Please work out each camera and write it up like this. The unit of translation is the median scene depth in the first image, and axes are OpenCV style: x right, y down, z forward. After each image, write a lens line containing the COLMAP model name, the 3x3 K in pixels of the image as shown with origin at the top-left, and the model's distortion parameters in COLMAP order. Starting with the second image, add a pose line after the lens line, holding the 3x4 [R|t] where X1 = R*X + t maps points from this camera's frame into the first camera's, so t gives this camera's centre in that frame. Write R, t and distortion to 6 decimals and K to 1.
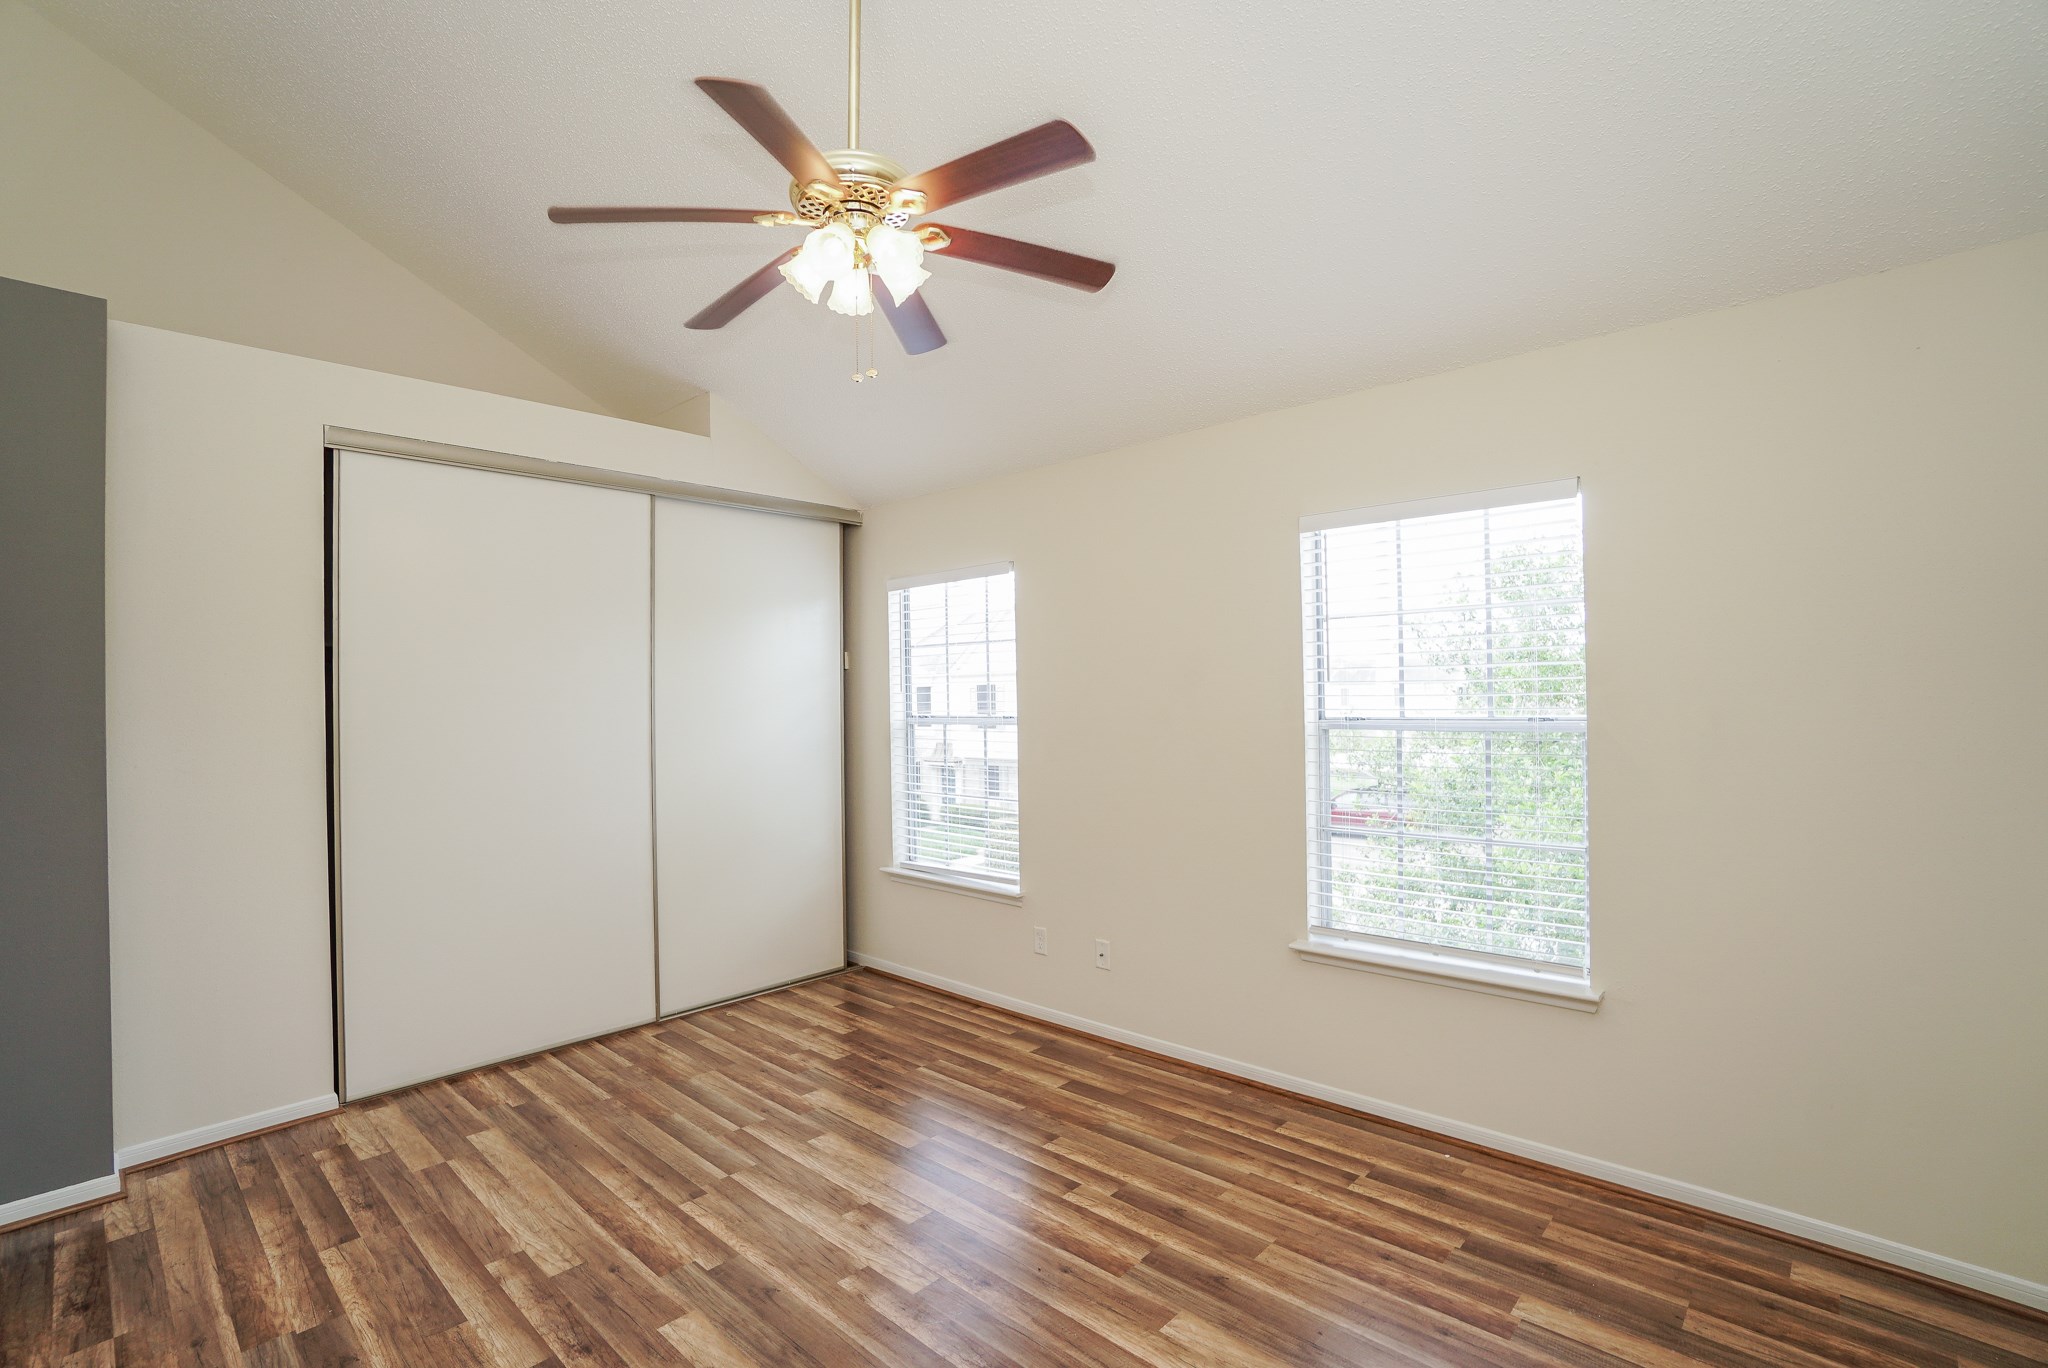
lens RADIAL K [[924.0, 0, 1005.8], [0, 924.0, 683.2], [0, 0, 1]] dist [-0.064432, 0.024121]
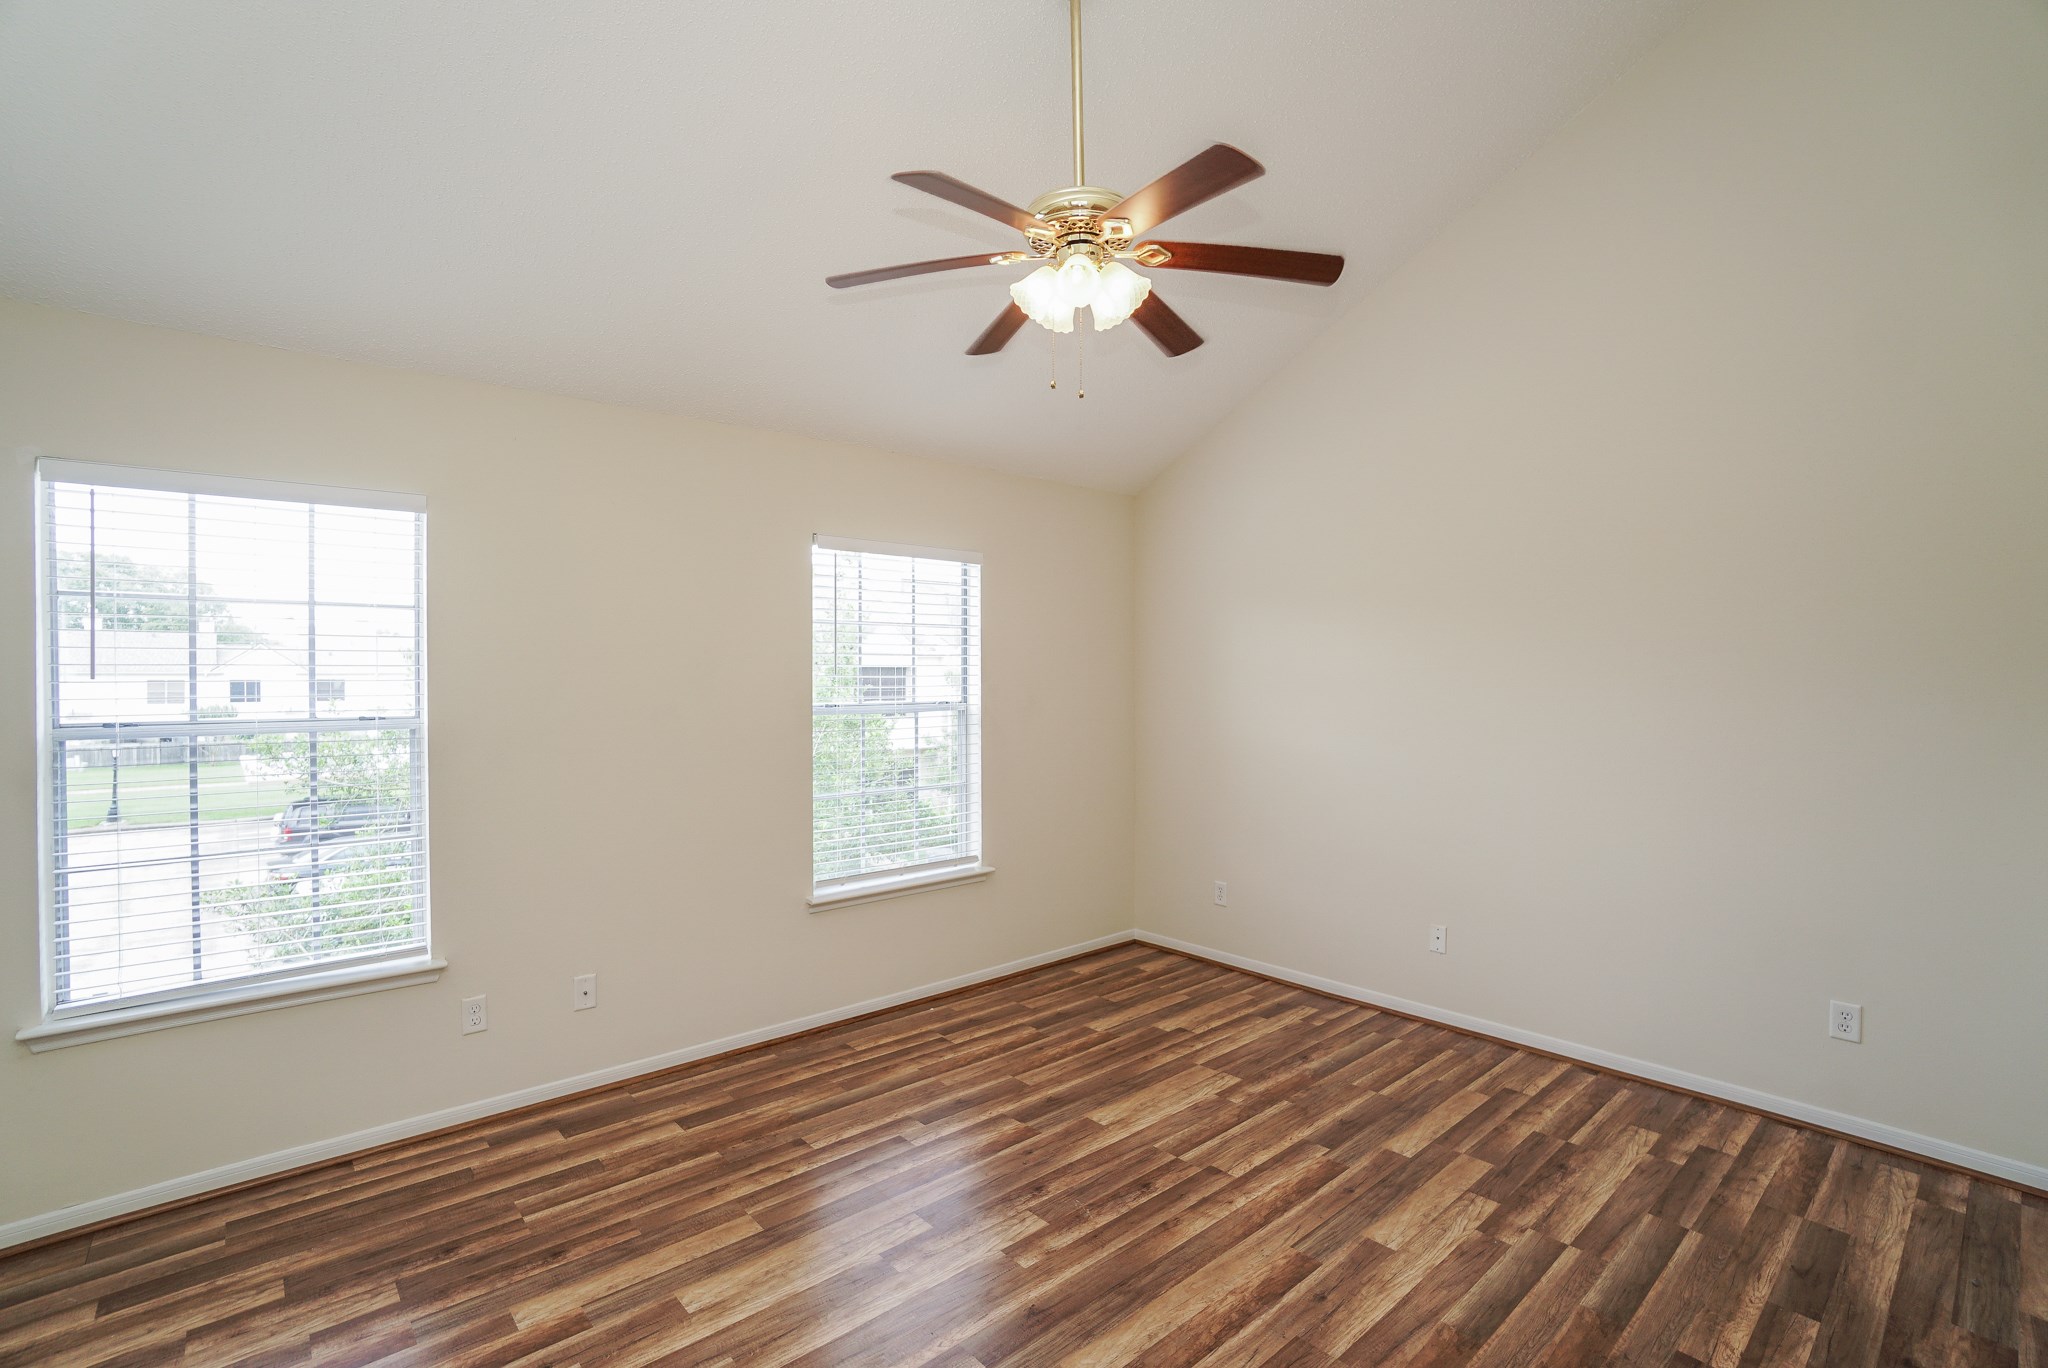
lens RADIAL K [[898.5, 0, 1015.8], [0, 898.5, 665.1], [0, 0, 1]] dist [-0.058258, 0.019965]
pose [[0.115754, 0.032978, 0.992730, -0.820841], [-0.008864, 0.999443, -0.032167, 0.019754], [-0.993238, -0.005076, 0.115982, 0.629592]]
